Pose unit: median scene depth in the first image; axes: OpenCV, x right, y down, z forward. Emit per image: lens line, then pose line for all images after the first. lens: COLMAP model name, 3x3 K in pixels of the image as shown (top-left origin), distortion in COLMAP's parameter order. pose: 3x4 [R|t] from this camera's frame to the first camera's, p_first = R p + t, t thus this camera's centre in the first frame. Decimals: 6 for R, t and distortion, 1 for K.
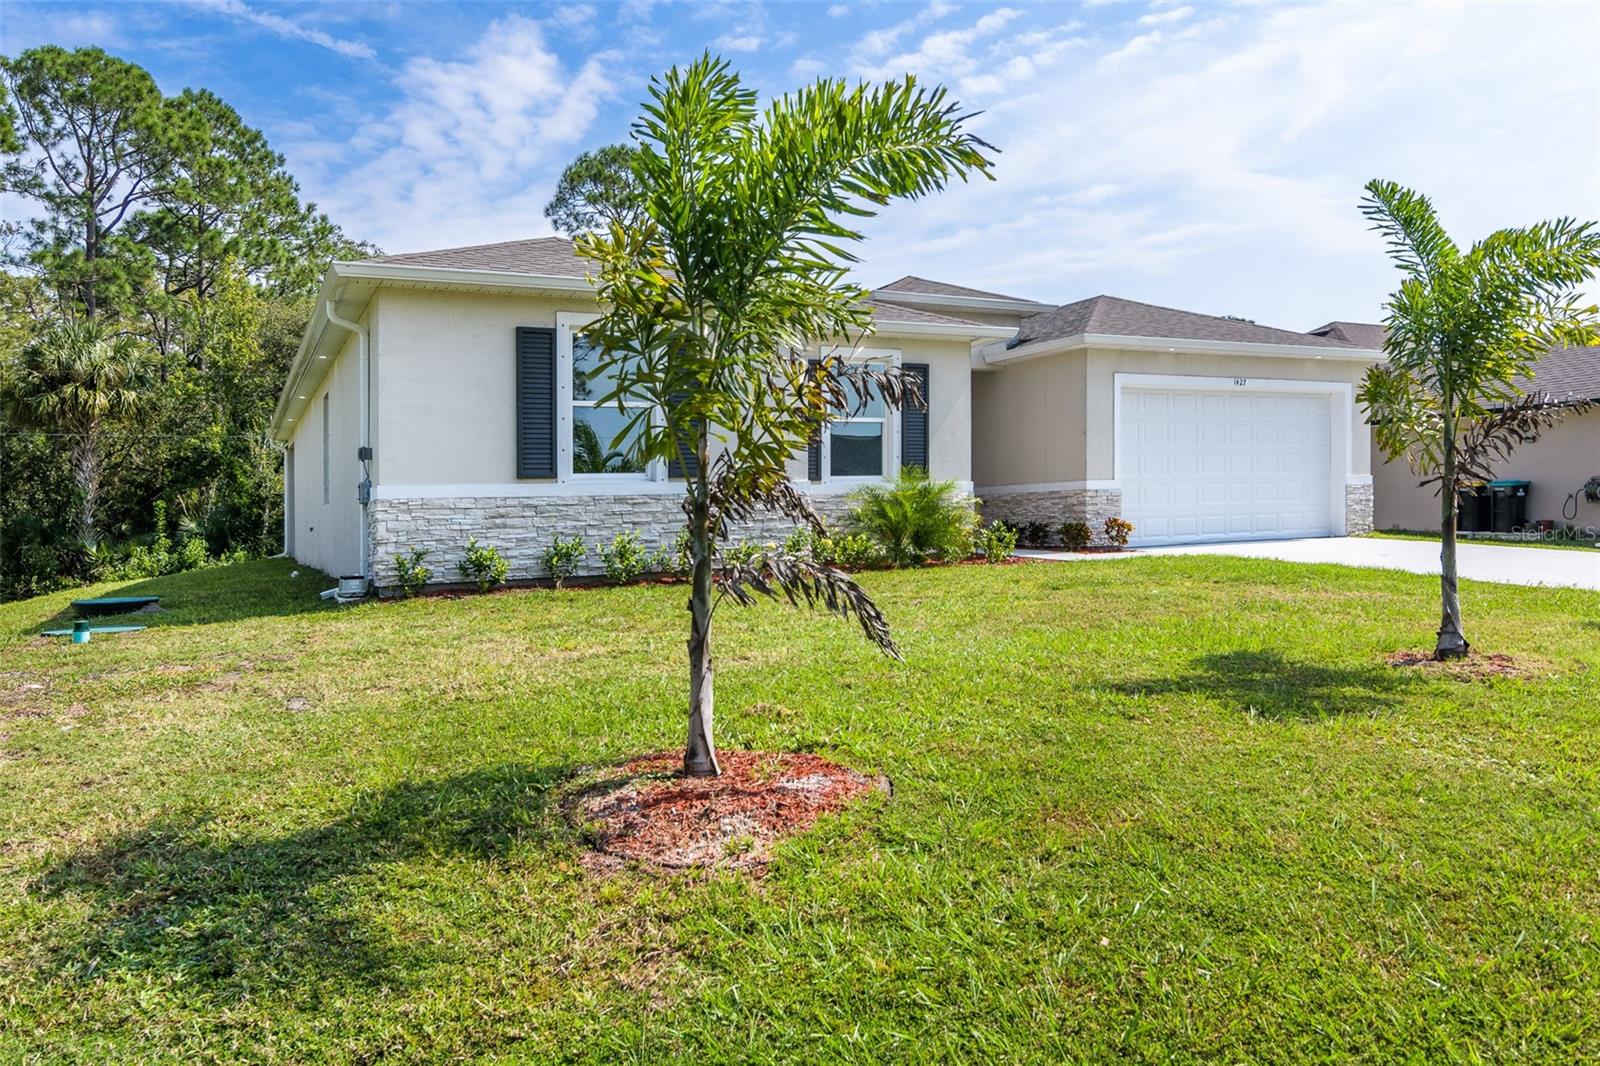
lens RADIAL K [[1128.4, 0, 696.9], [0, 1128.4, 536.4], [0, 0, 1]] dist [-0.009530, 0.082621]
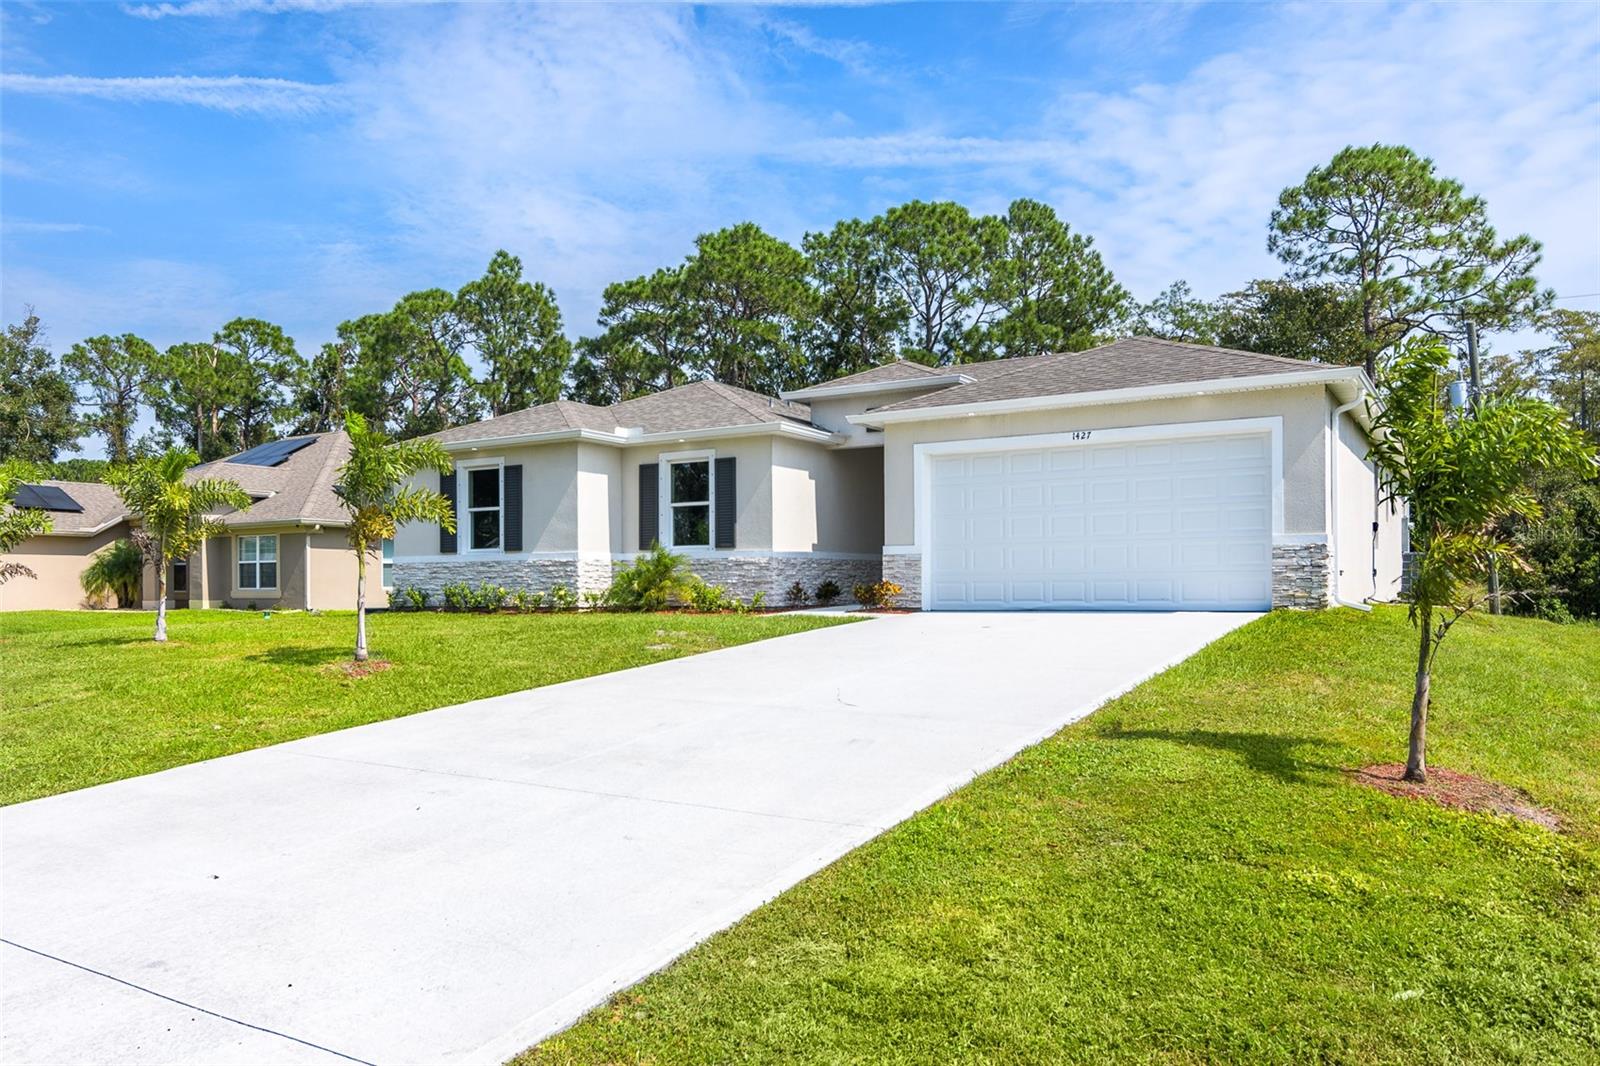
lens RADIAL K [[1128.4, 0, 696.9], [0, 1128.4, 536.4], [0, 0, 1]] dist [-0.009530, 0.082621]
pose [[0.517975, -0.016206, -0.855242, 1.181336], [-0.024279, 0.999139, -0.033638, -0.018287], [0.855051, 0.038188, 0.517135, 0.286247]]
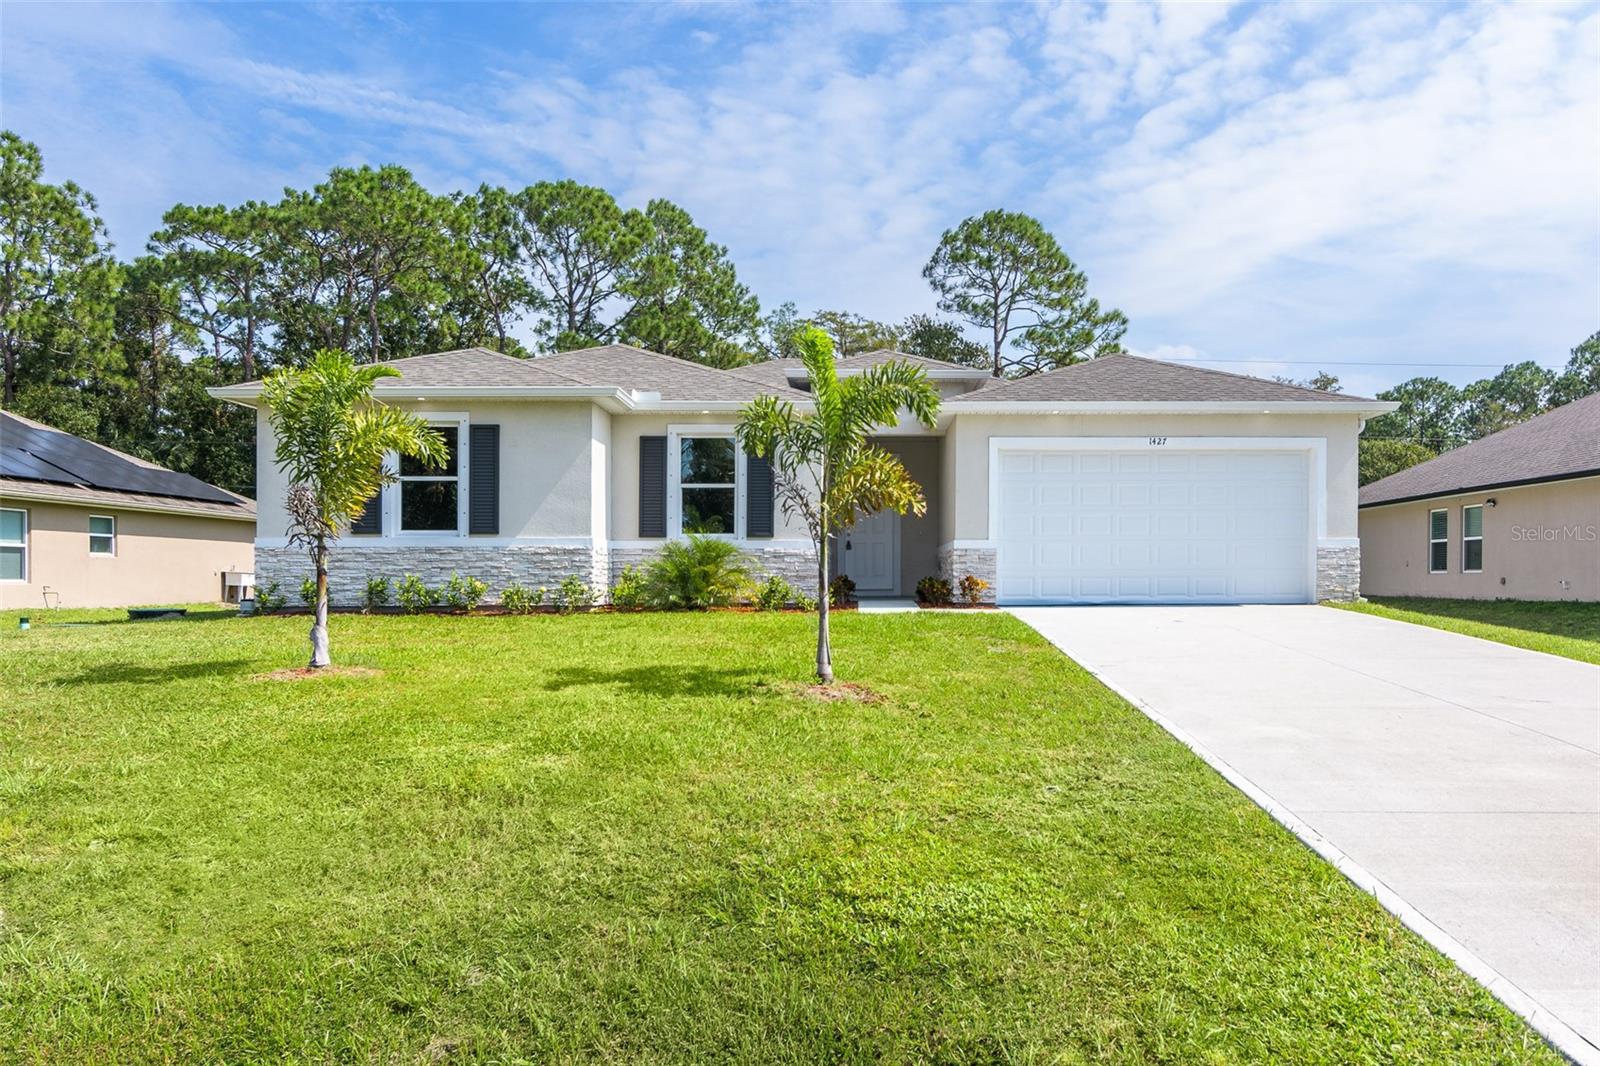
lens RADIAL K [[1128.4, 0, 696.9], [0, 1128.4, 536.4], [0, 0, 1]] dist [-0.009530, 0.082621]
pose [[0.909185, 0.007257, -0.416329, 0.565470], [-0.028970, 0.998528, -0.045859, 0.002249], [0.415383, 0.053755, 0.908057, -0.054433]]
